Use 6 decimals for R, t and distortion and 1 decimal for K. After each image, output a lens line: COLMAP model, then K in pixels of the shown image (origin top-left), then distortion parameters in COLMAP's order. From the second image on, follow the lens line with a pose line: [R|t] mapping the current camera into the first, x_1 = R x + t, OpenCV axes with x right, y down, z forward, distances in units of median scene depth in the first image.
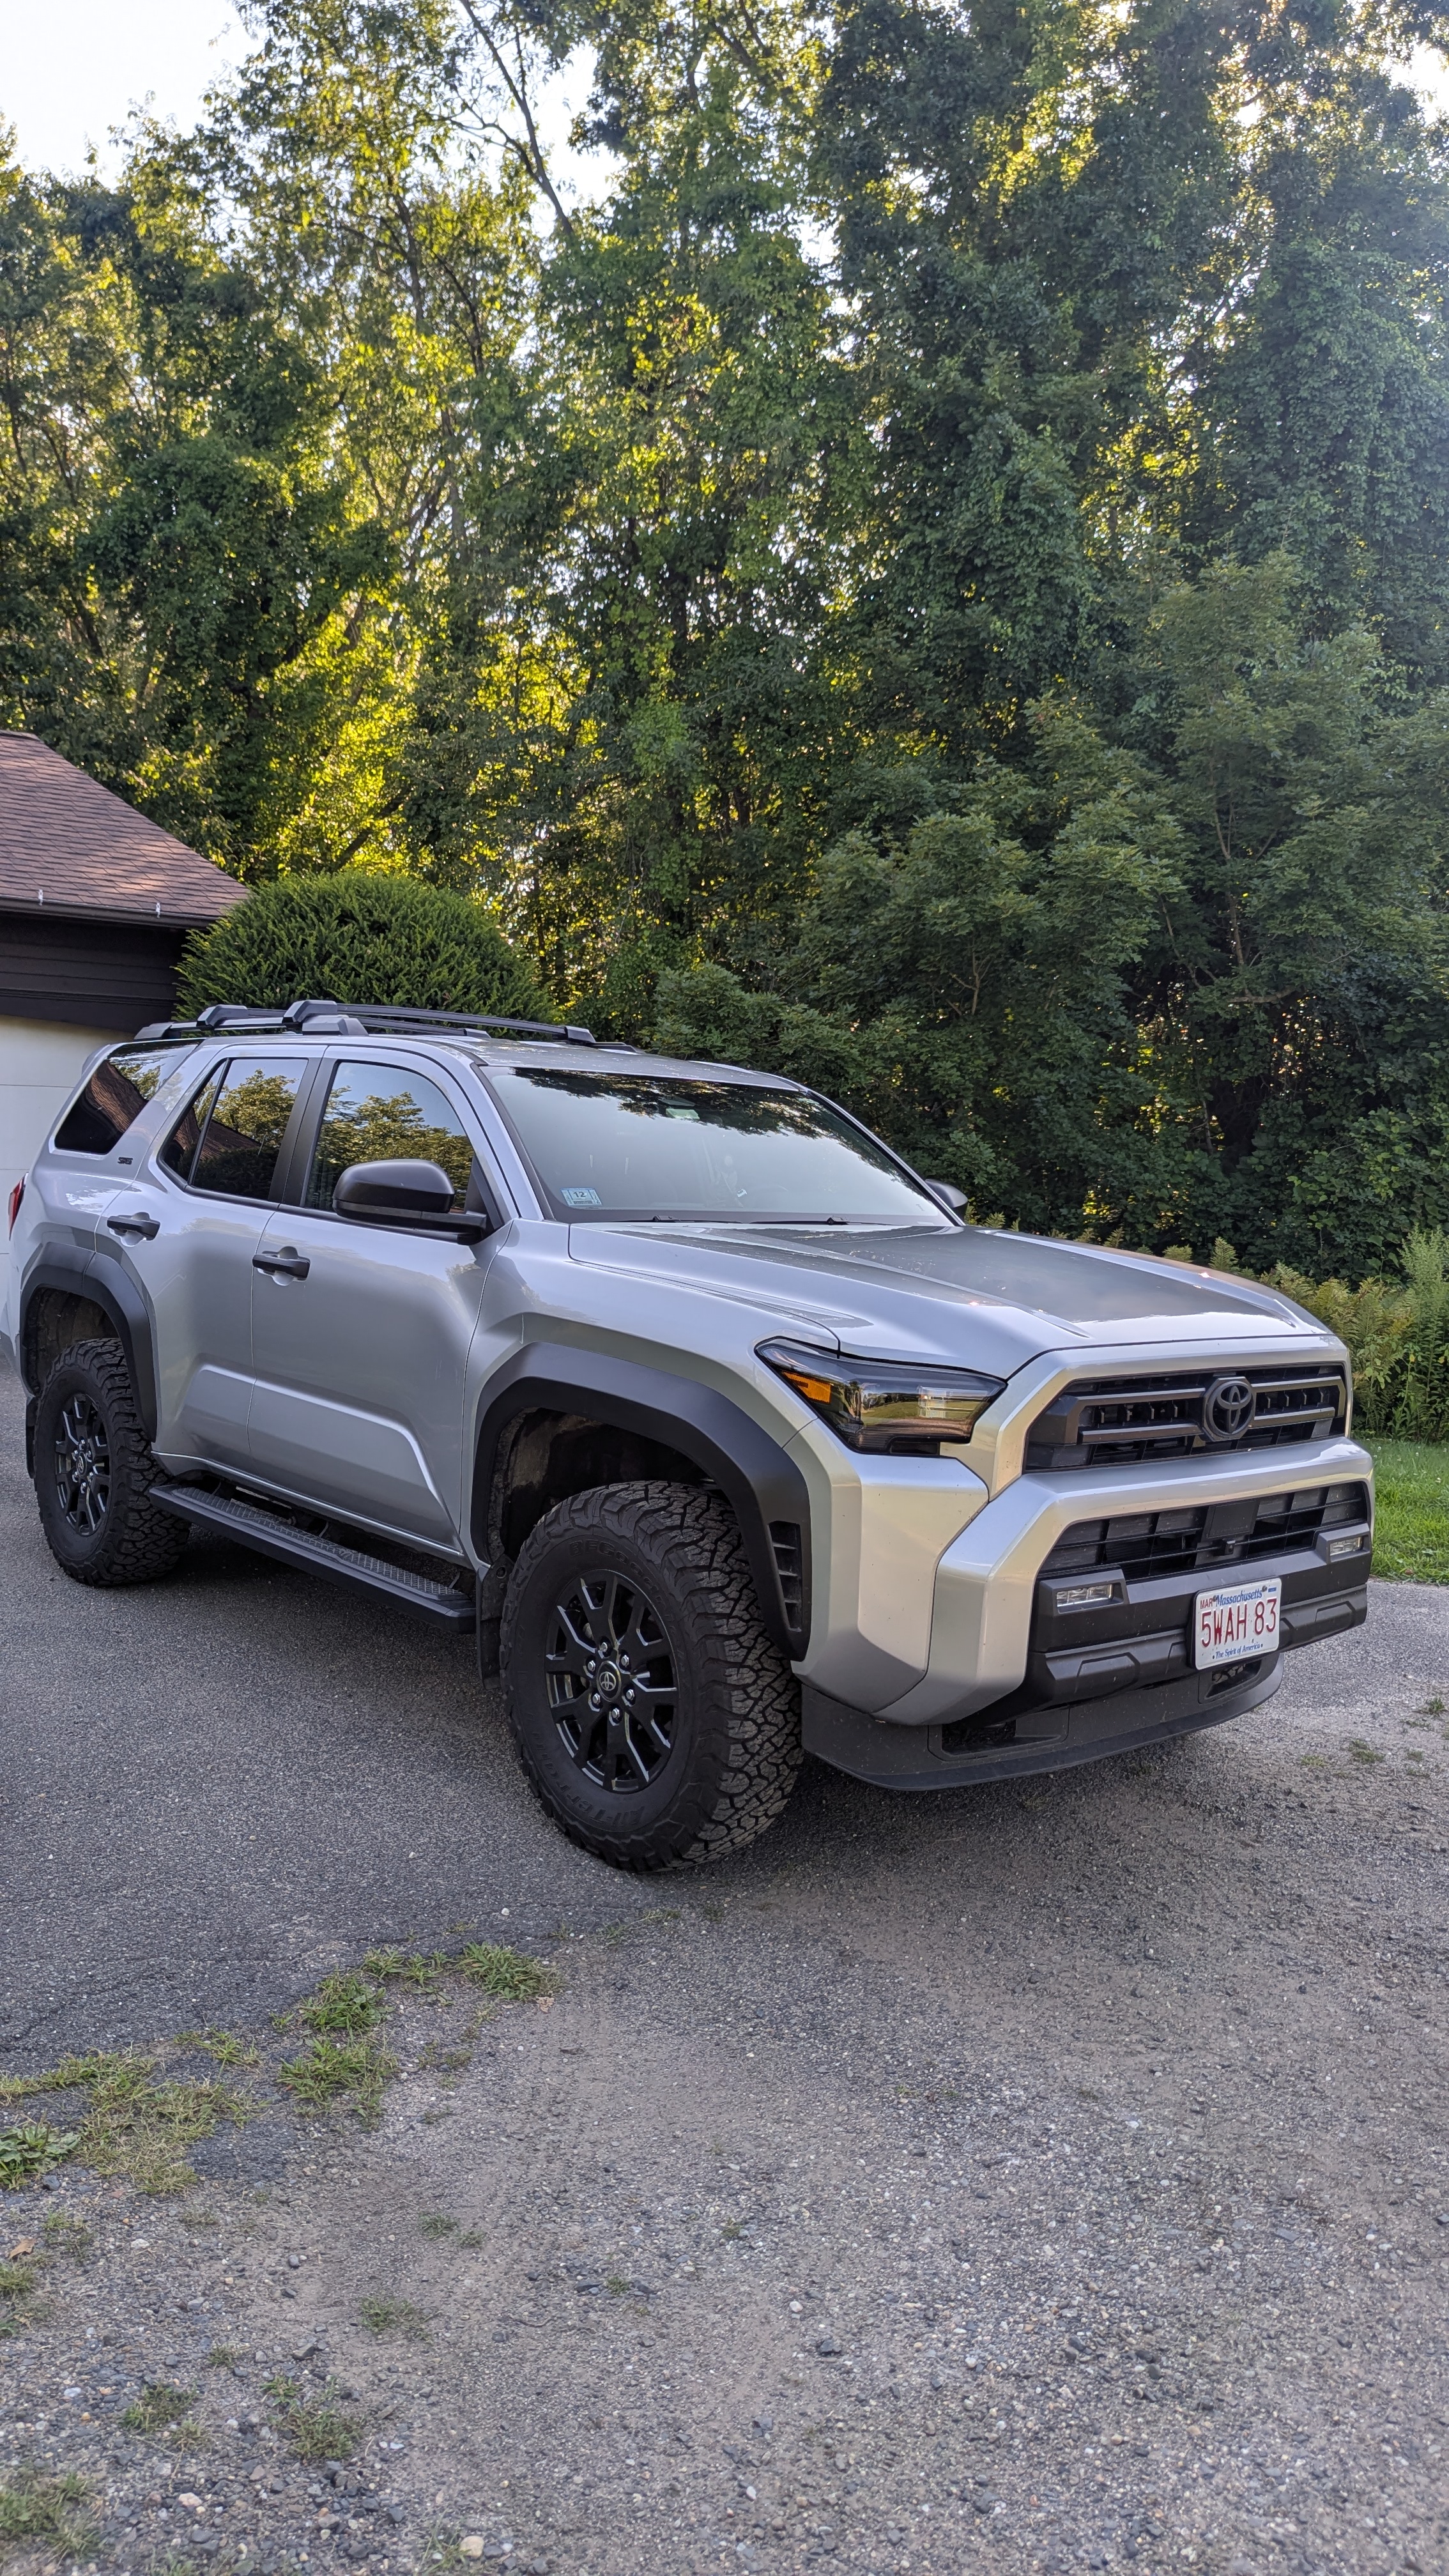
lens RADIAL K [[1878.7, 0, 724.4], [0, 1878.7, 1258.9], [0, 0, 1]] dist [0.068131, -0.065333]
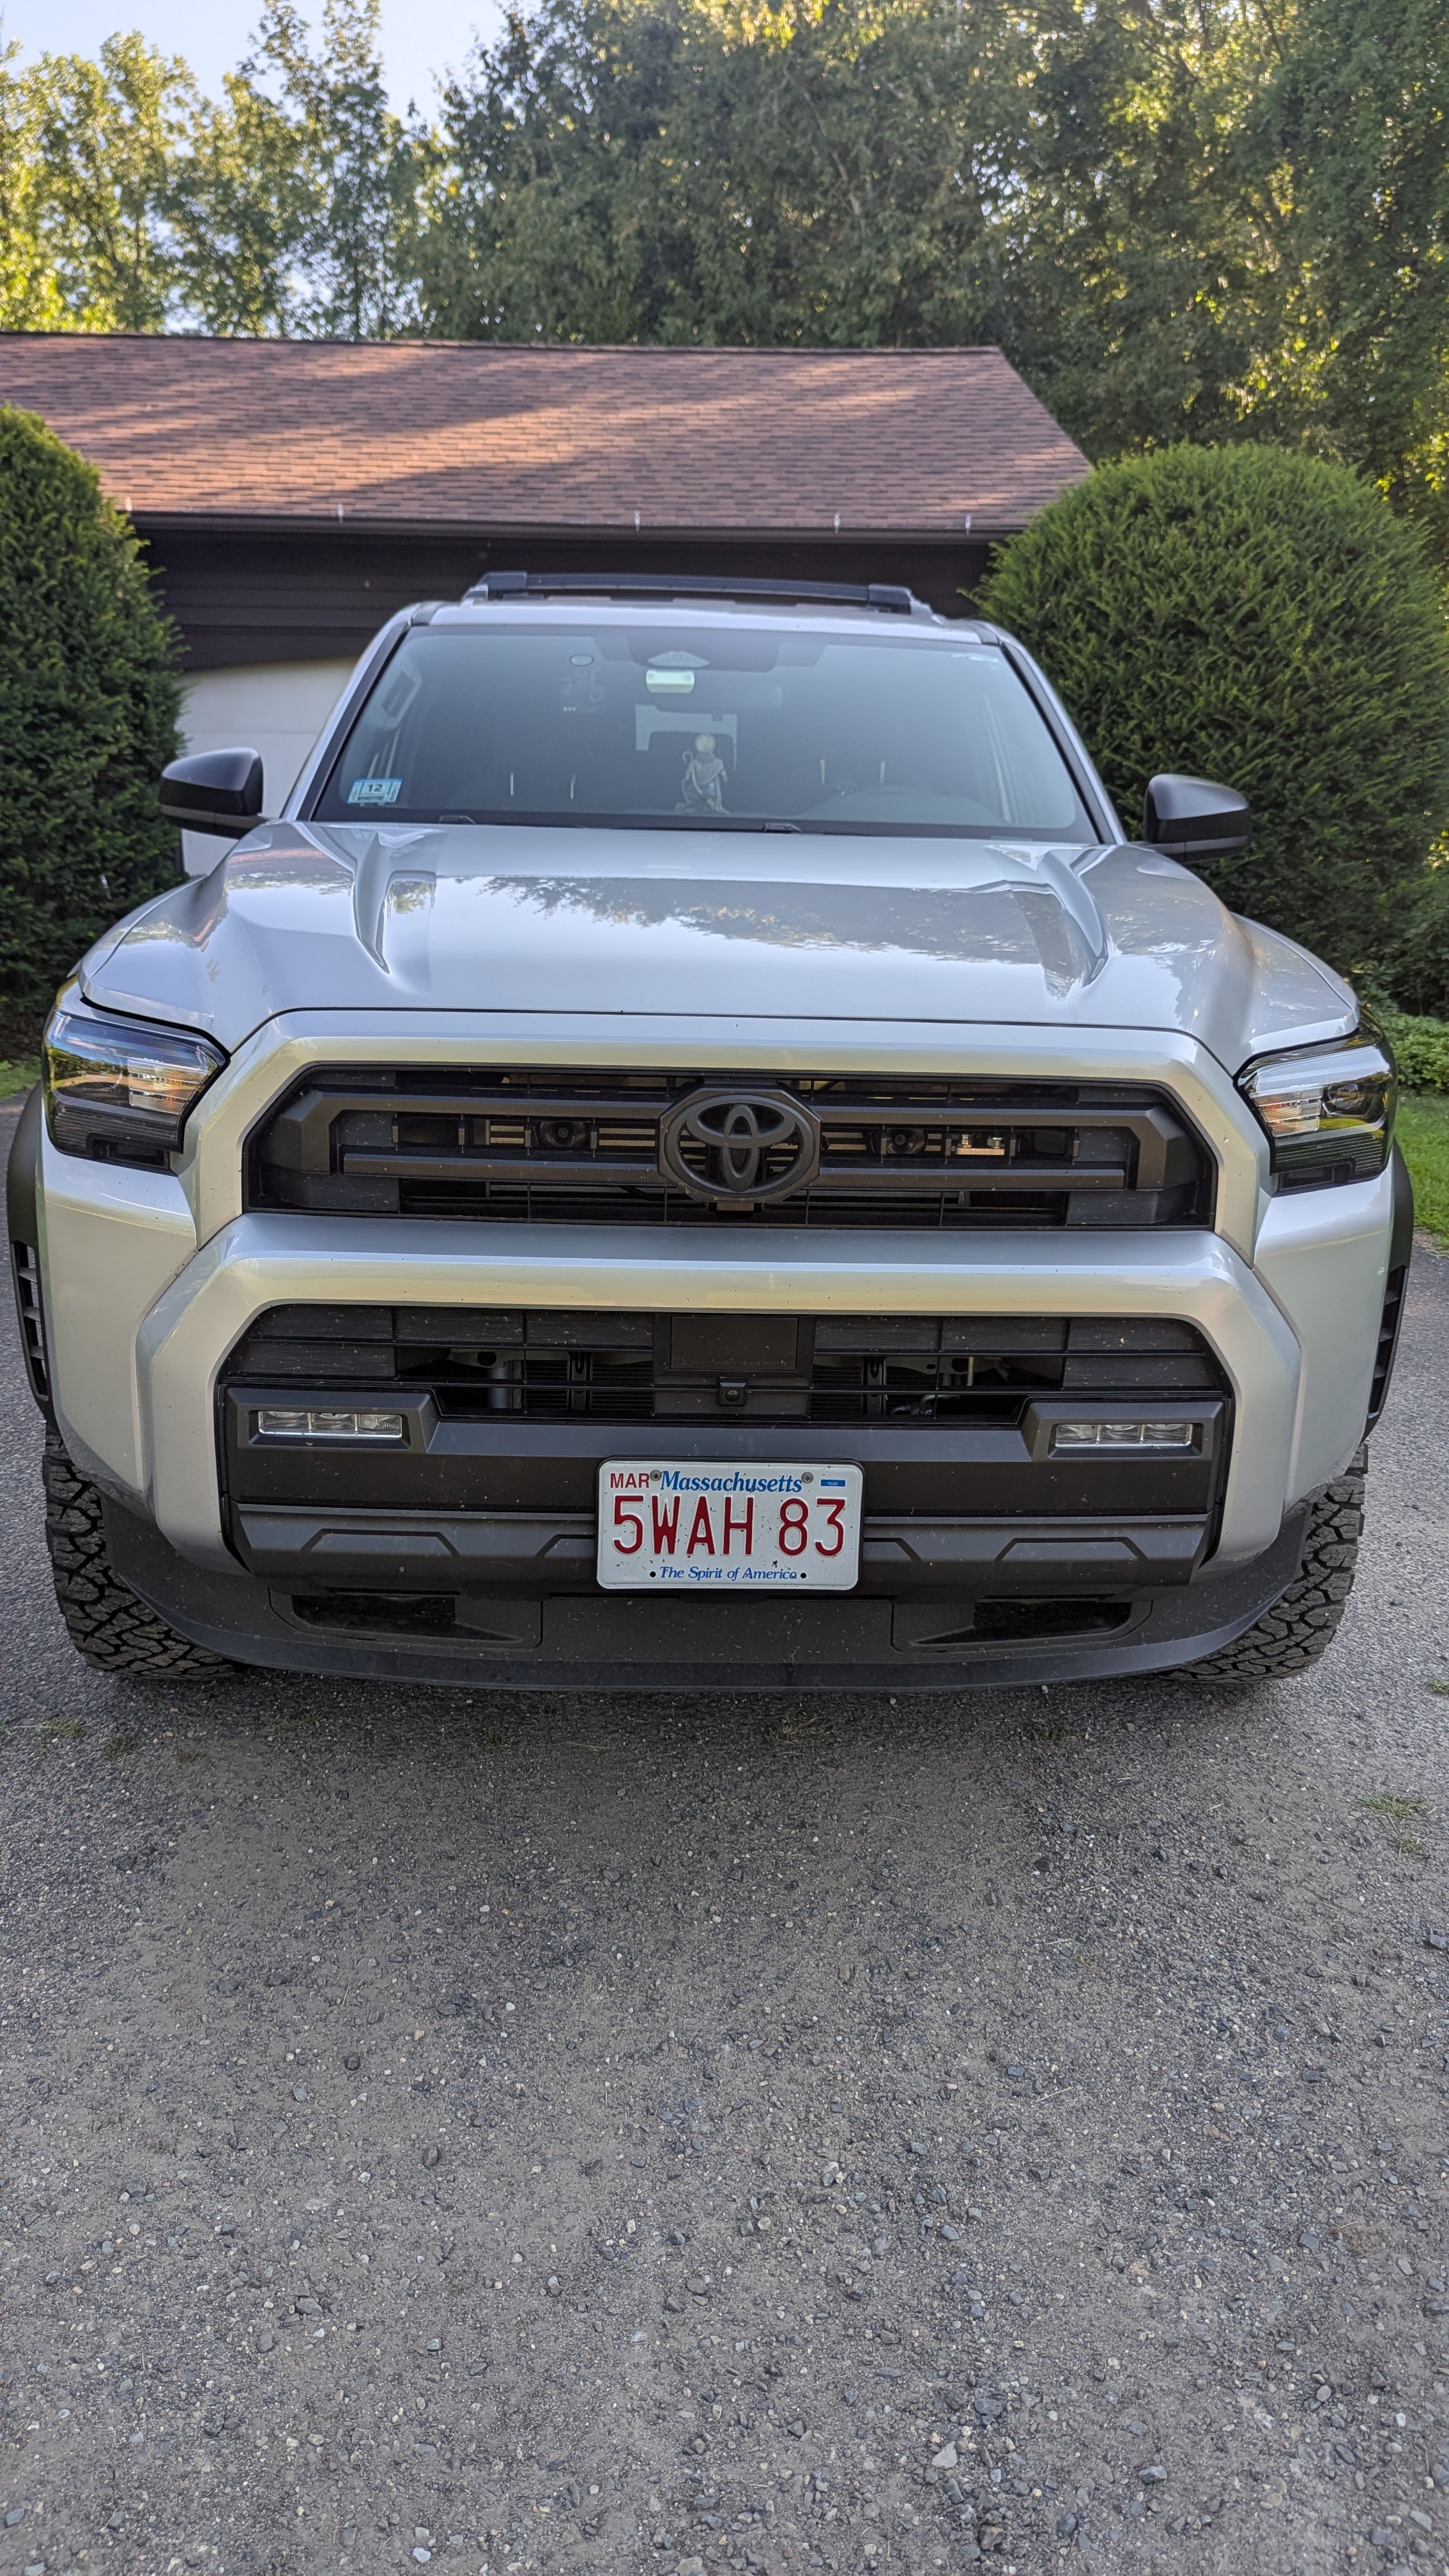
lens RADIAL K [[1878.7, 0, 724.4], [0, 1878.7, 1258.9], [0, 0, 1]] dist [0.068131, -0.065333]
pose [[0.778152, 0.132357, -0.613971, 0.599056], [-0.031205, 0.984483, 0.172682, 0.017735], [0.627300, -0.115214, 0.770208, 0.574919]]
